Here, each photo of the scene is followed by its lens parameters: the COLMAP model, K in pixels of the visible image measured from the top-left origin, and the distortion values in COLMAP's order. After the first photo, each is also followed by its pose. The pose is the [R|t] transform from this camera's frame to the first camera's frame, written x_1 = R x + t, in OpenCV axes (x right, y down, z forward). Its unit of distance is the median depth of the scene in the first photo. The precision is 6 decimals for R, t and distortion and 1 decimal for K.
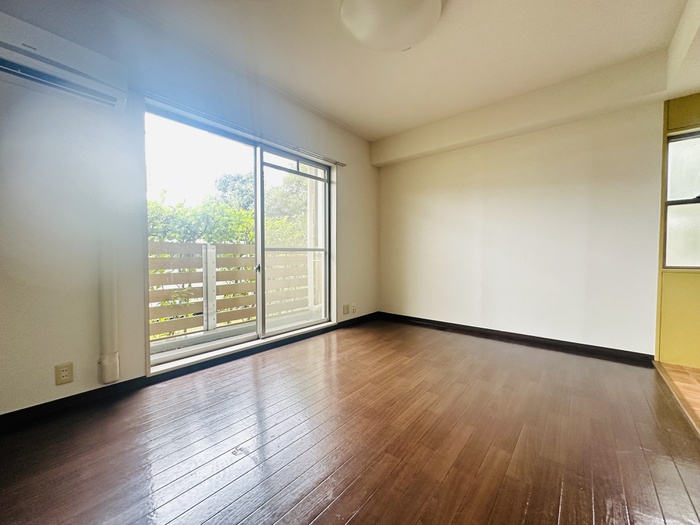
lens RADIAL K [[277.4, 0, 355.5], [0, 277.4, 258.9], [0, 0, 1]] dist [-0.006423, 0.000512]
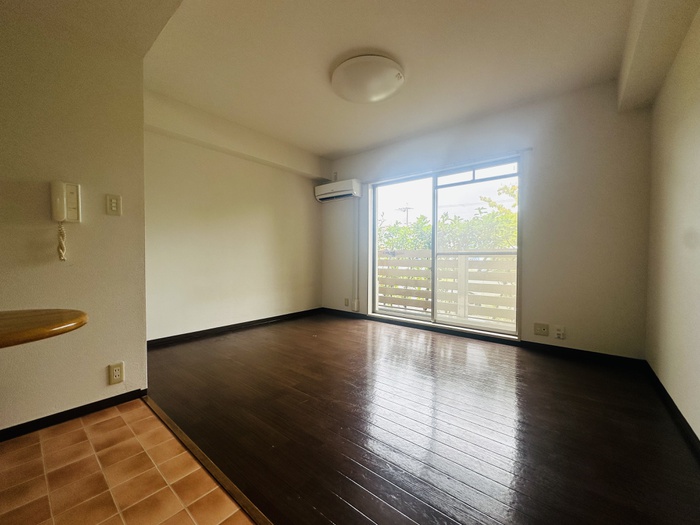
lens RADIAL K [[277.4, 0, 354.3], [0, 277.4, 262.7], [0, 0, 1]] dist [-0.006423, 0.000512]
pose [[0.022110, 0.021535, -0.999524, 0.951063], [-0.020313, 0.999571, 0.021087, -0.013691], [0.999549, 0.019837, 0.022538, 0.591326]]
